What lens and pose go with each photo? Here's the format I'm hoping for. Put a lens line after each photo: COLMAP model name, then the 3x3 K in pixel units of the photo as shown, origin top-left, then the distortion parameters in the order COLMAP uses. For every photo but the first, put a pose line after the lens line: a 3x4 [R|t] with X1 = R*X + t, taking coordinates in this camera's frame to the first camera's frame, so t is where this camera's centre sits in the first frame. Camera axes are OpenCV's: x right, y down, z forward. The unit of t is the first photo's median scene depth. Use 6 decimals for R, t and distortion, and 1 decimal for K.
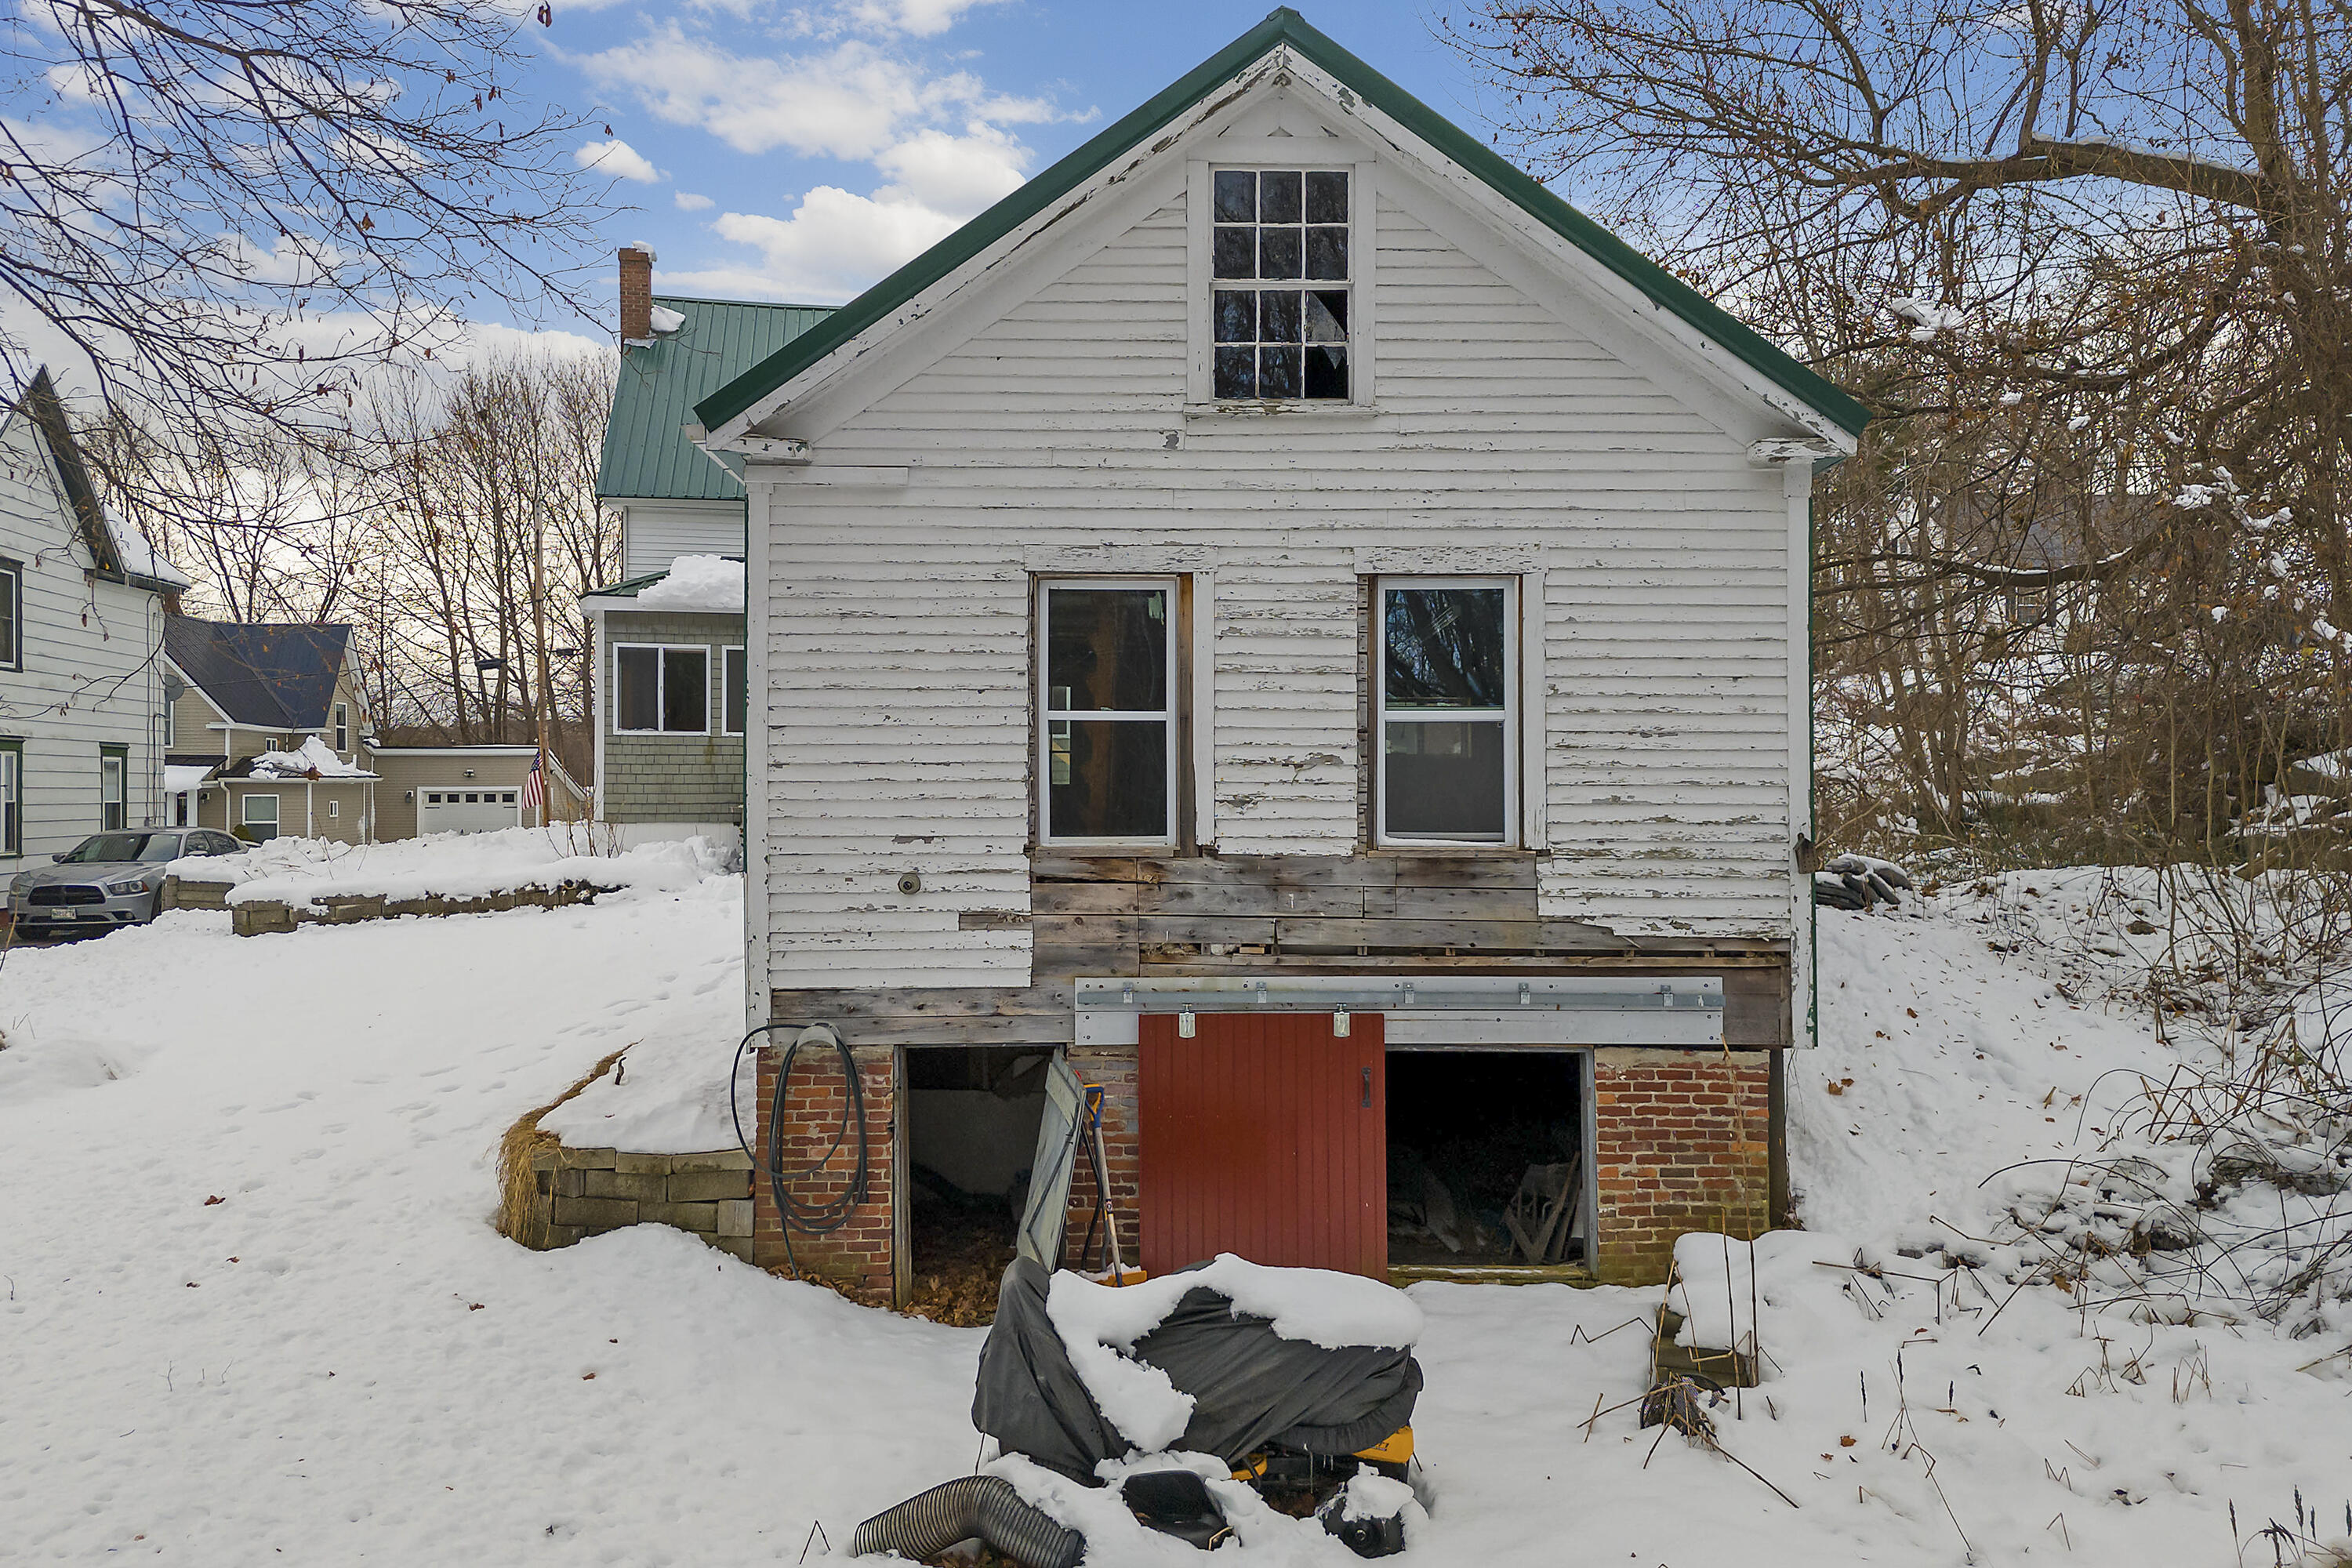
lens RADIAL K [[1761.4, 0, 1192.4], [0, 1761.4, 784.3], [0, 0, 1]] dist [0.115630, -0.094634]
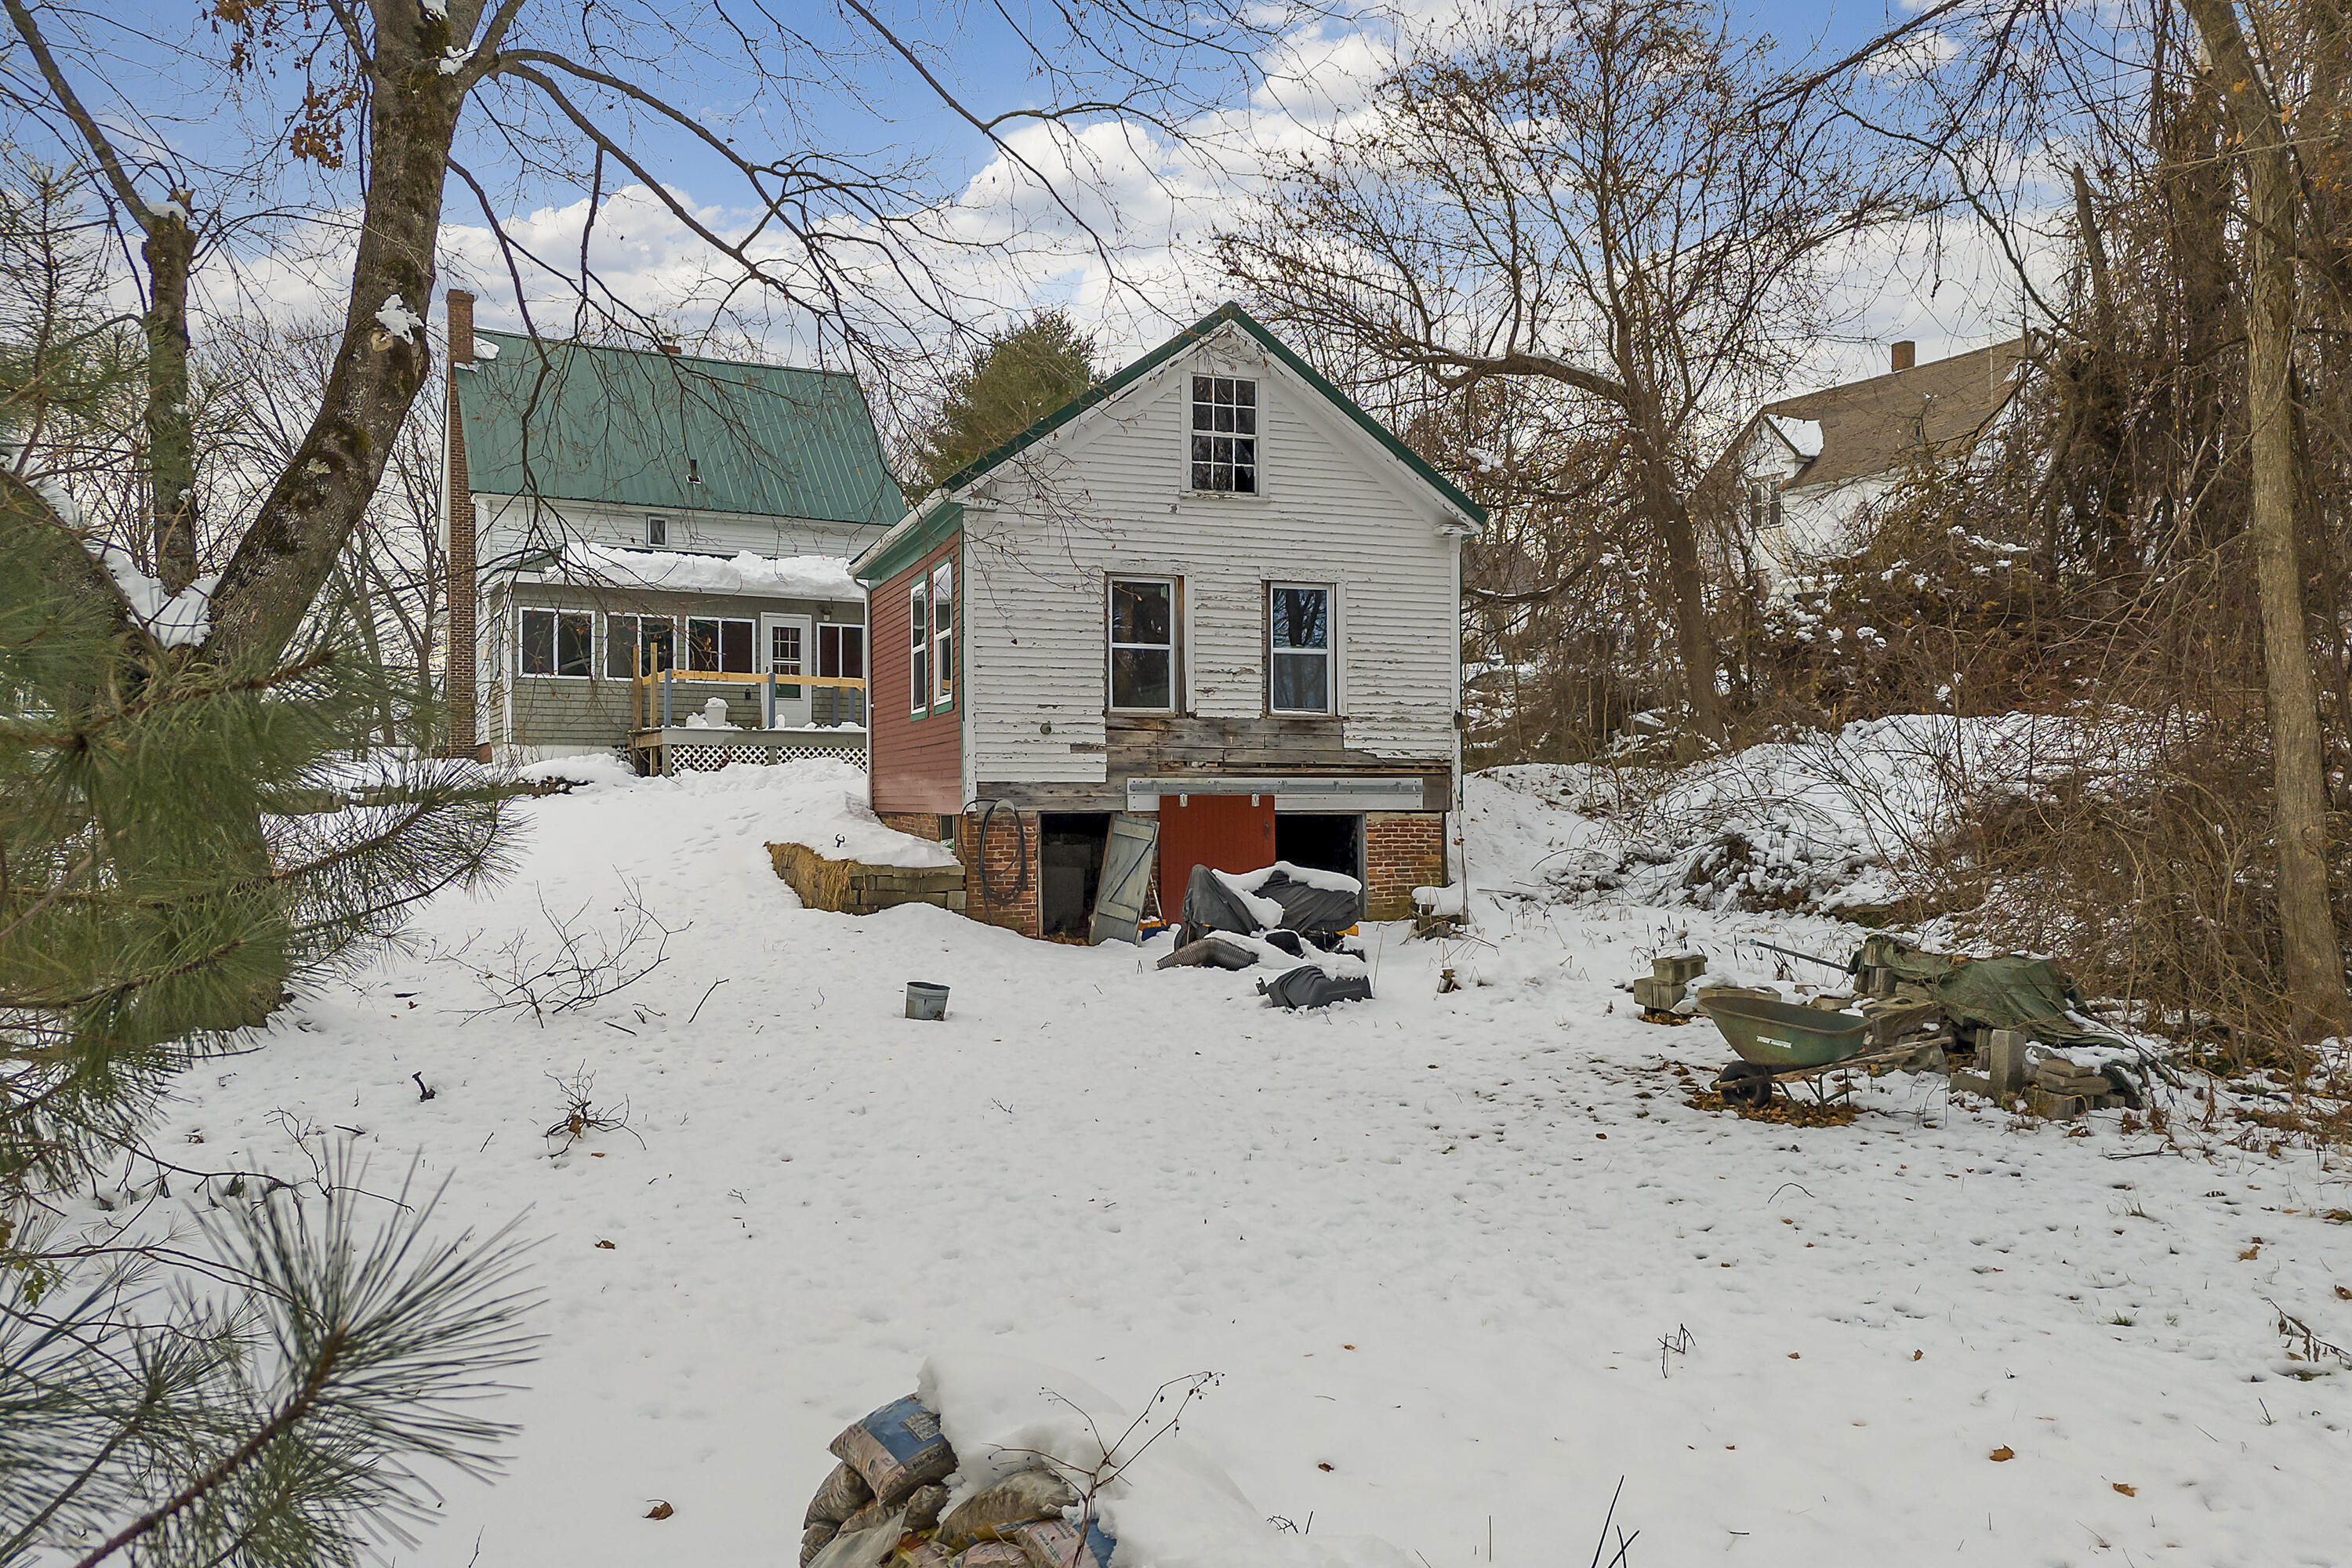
lens RADIAL K [[1698.4, 0, 1172.5], [0, 1698.4, 770.7], [0, 0, 1]] dist [0.192486, -0.480205]
pose [[0.953294, 0.007432, 0.301953, -0.593871], [-0.004975, 0.999948, -0.008906, 0.118420], [-0.302003, 0.006988, 0.953281, -0.835073]]
